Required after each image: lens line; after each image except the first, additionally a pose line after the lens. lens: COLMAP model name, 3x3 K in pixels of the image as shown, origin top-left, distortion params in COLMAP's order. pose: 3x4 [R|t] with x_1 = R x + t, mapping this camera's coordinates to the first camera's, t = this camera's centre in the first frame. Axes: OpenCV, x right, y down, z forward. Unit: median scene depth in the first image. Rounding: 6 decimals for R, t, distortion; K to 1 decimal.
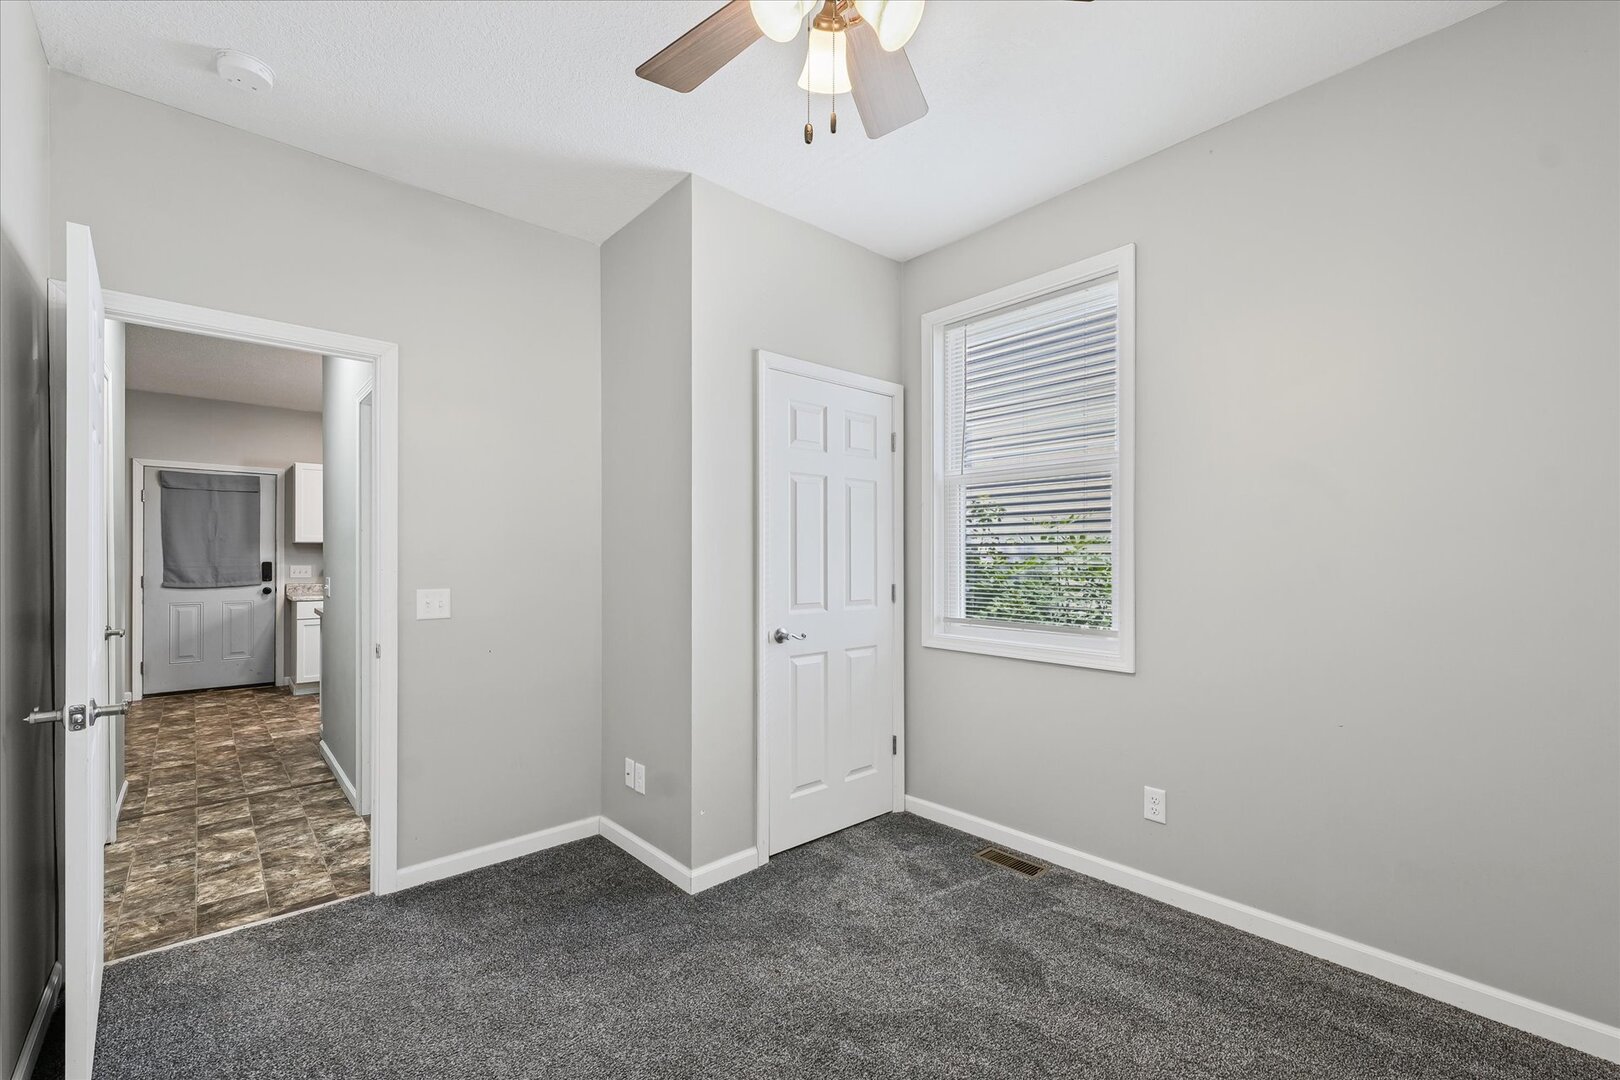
lens RADIAL K [[670.8, 0, 818.8], [0, 670.8, 564.4], [0, 0, 1]] dist [0.002774, -0.000756]
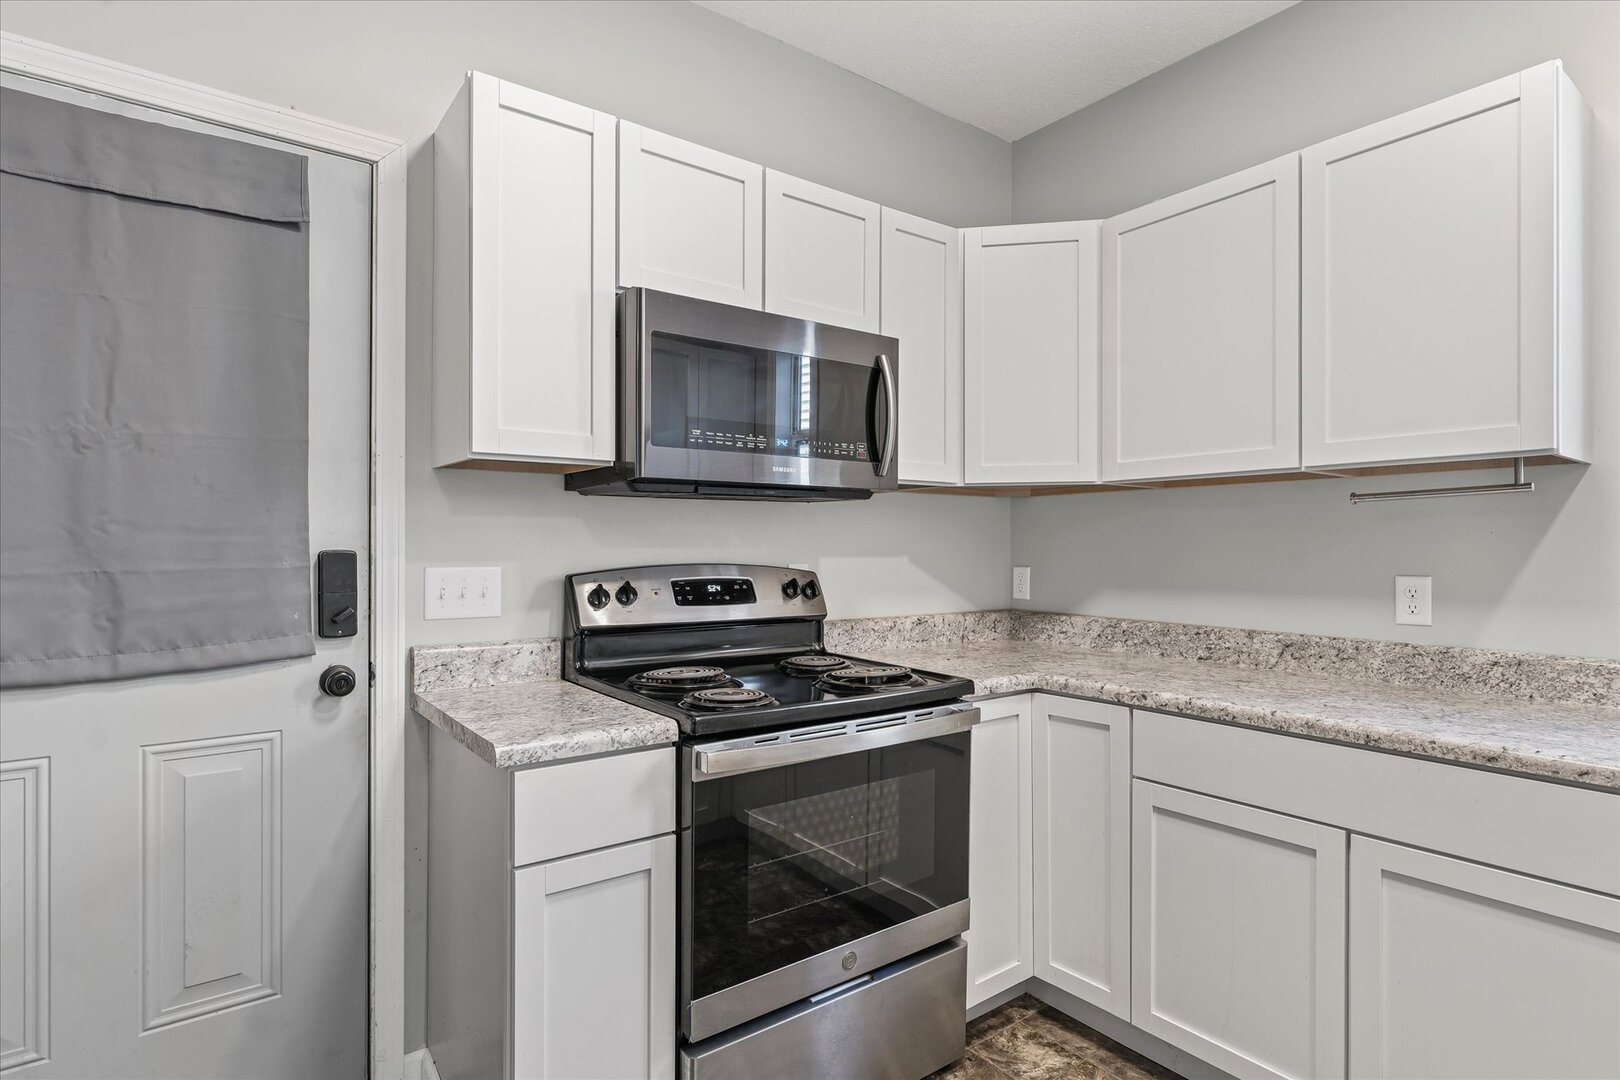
lens RADIAL K [[817.8, 0, 812.7], [0, 817.8, 555.8], [0, 0, 1]] dist [-0.001630, -0.000362]
pose [[0.993244, 0.000324, -0.116045, -0.983384], [-0.000497, 0.999999, -0.001460, -0.002763], [0.116044, 0.001508, 0.993243, 1.163597]]
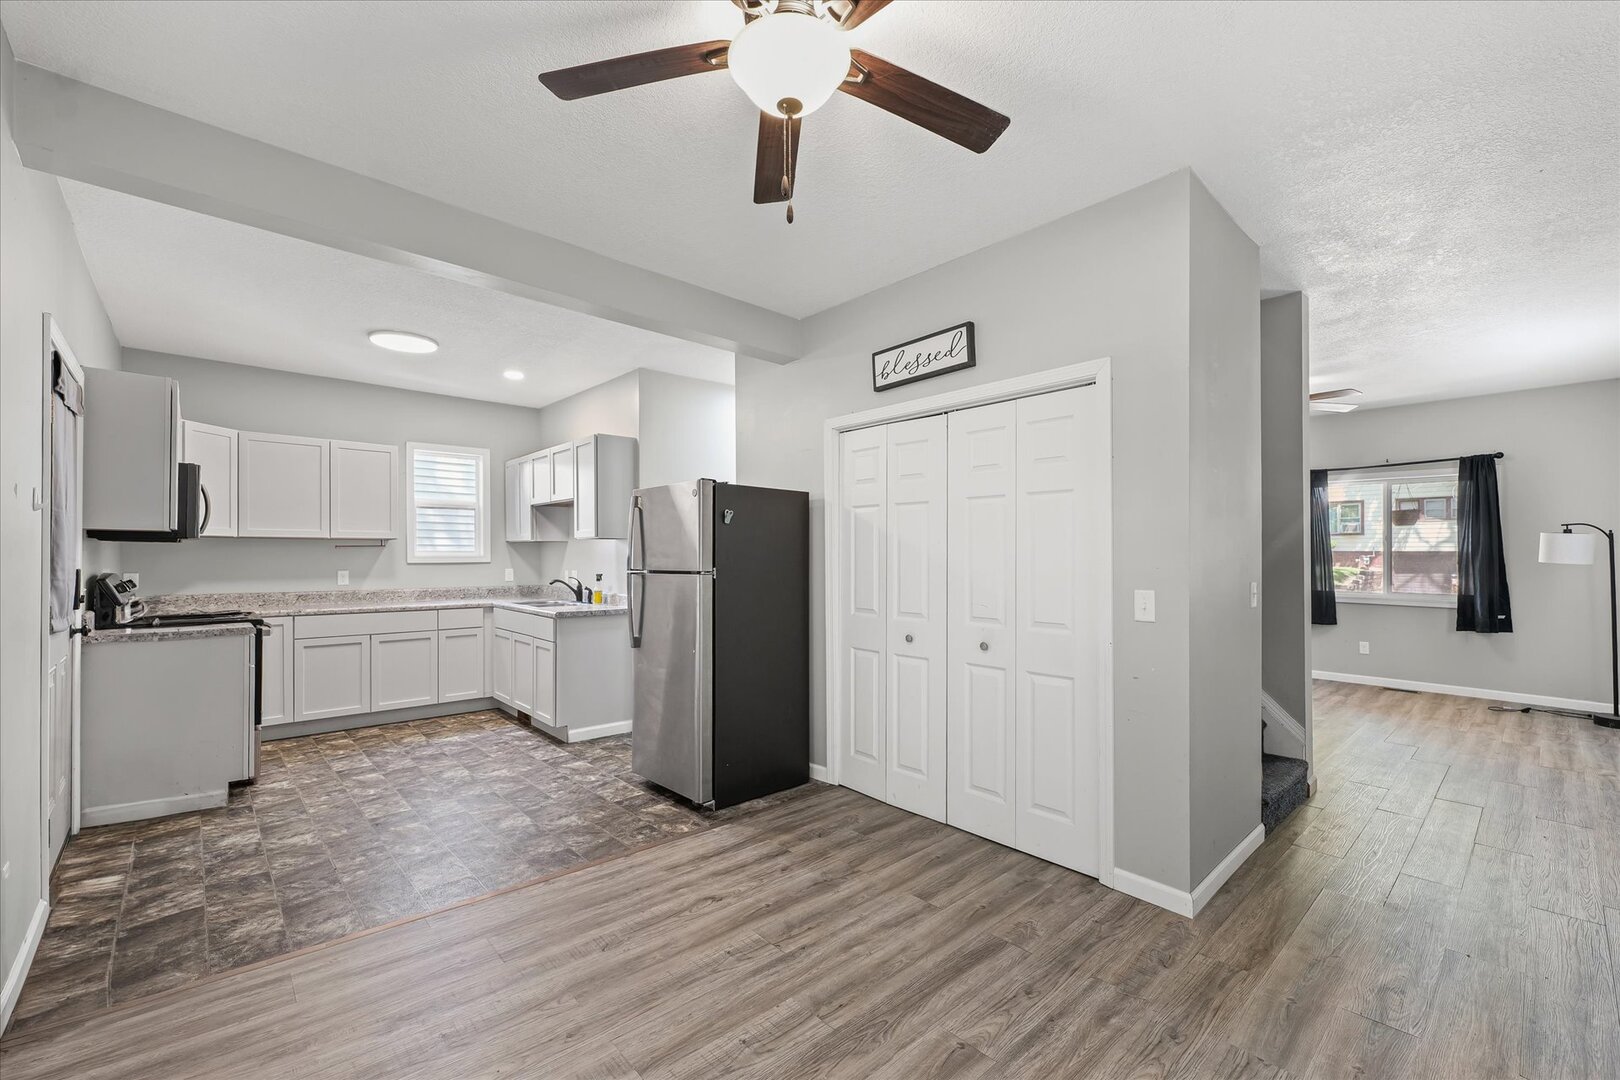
lens RADIAL K [[670.8, 0, 811.3], [0, 670.8, 562.7], [0, 0, 1]] dist [0.002774, -0.000756]
pose [[-0.001013, -0.005796, 0.999983, -2.015698], [0.010401, 0.999929, 0.005806, -0.004840], [-0.999945, 0.010407, -0.000952, 0.766530]]
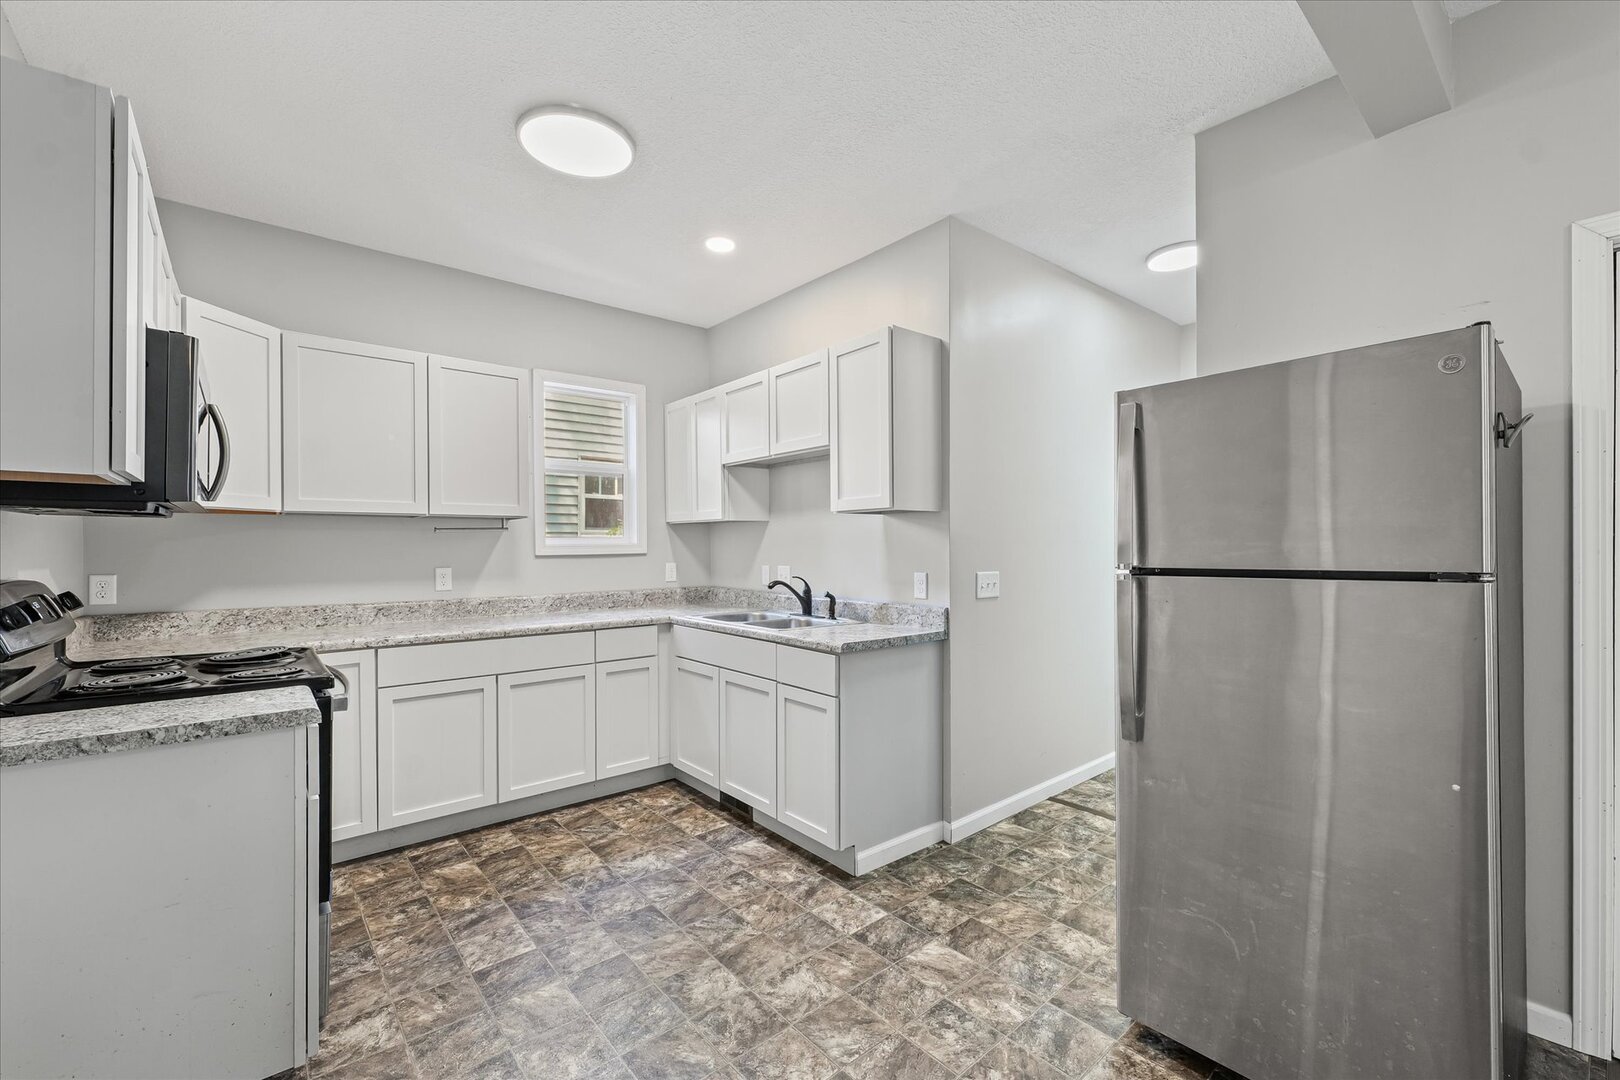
lens RADIAL K [[670.8, 0, 813.4], [0, 670.8, 552.8], [0, 0, 1]] dist [0.002774, -0.000756]
pose [[0.039948, -0.007893, 0.999171, -1.507936], [0.017011, 0.999829, 0.007218, -0.008127], [-0.999057, 0.016709, 0.040075, 1.195125]]
